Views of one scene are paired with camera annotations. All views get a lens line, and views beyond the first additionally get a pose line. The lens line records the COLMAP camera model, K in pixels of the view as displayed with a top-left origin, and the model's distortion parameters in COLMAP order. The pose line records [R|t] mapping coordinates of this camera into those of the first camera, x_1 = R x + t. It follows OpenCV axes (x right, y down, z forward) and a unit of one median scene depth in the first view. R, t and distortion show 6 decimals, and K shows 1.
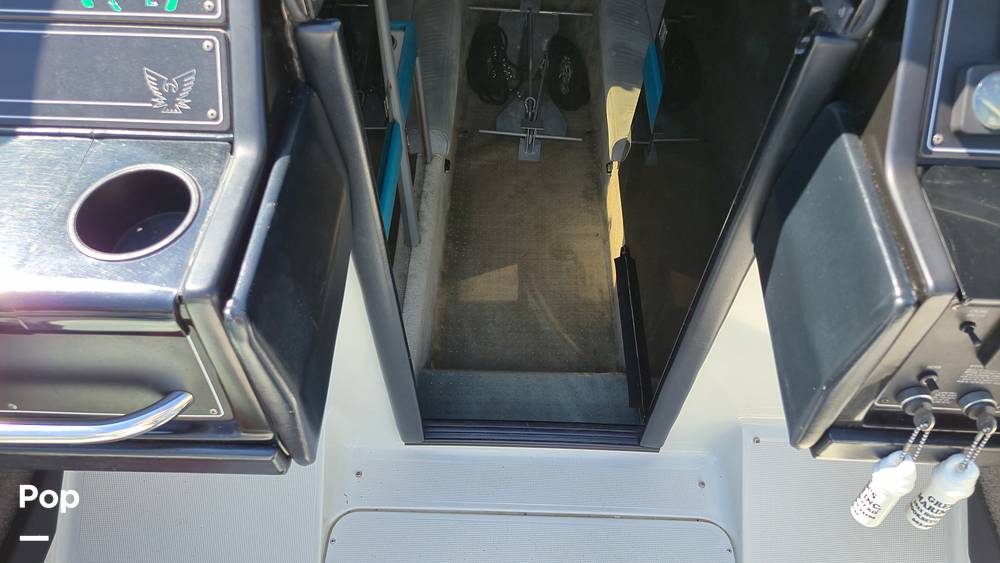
lens RADIAL K [[676.0, 0, 500.0], [0, 676.0, 281.5], [0, 0, 1]] dist [0.042505, -0.000507]
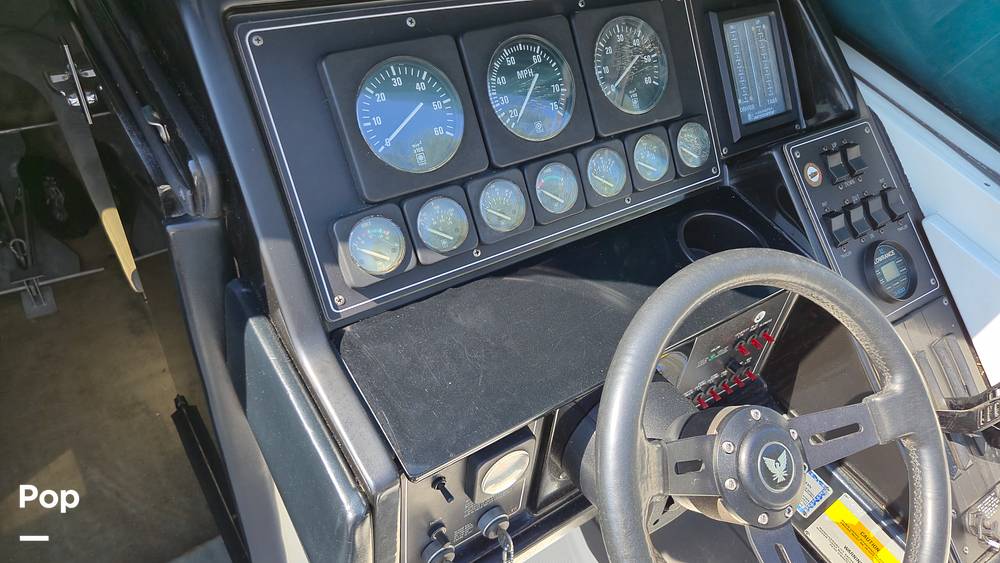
lens RADIAL K [[693.4, 0, 500.0], [0, 693.4, 281.5], [0, 0, 1]] dist [0.058543, -0.040884]
pose [[0.797762, -0.350259, 0.490810, 0.311263], [0.382642, 0.923161, 0.036854, -0.157554], [-0.466005, 0.158404, 0.870487, 0.075162]]
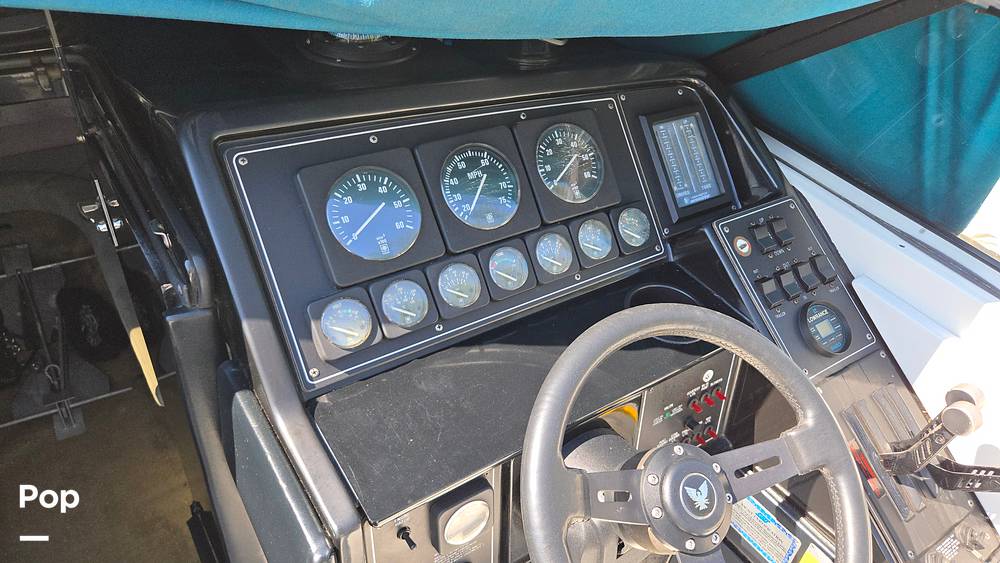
lens RADIAL K [[685.6, 0, 503.7], [0, 685.6, 276.4], [0, 0, 1]] dist [0.060450, -0.046619]
pose [[0.793148, -0.315821, 0.520743, 0.313641], [0.435474, 0.891843, -0.122388, -0.070521], [-0.425768, 0.323842, 0.844895, -0.057838]]
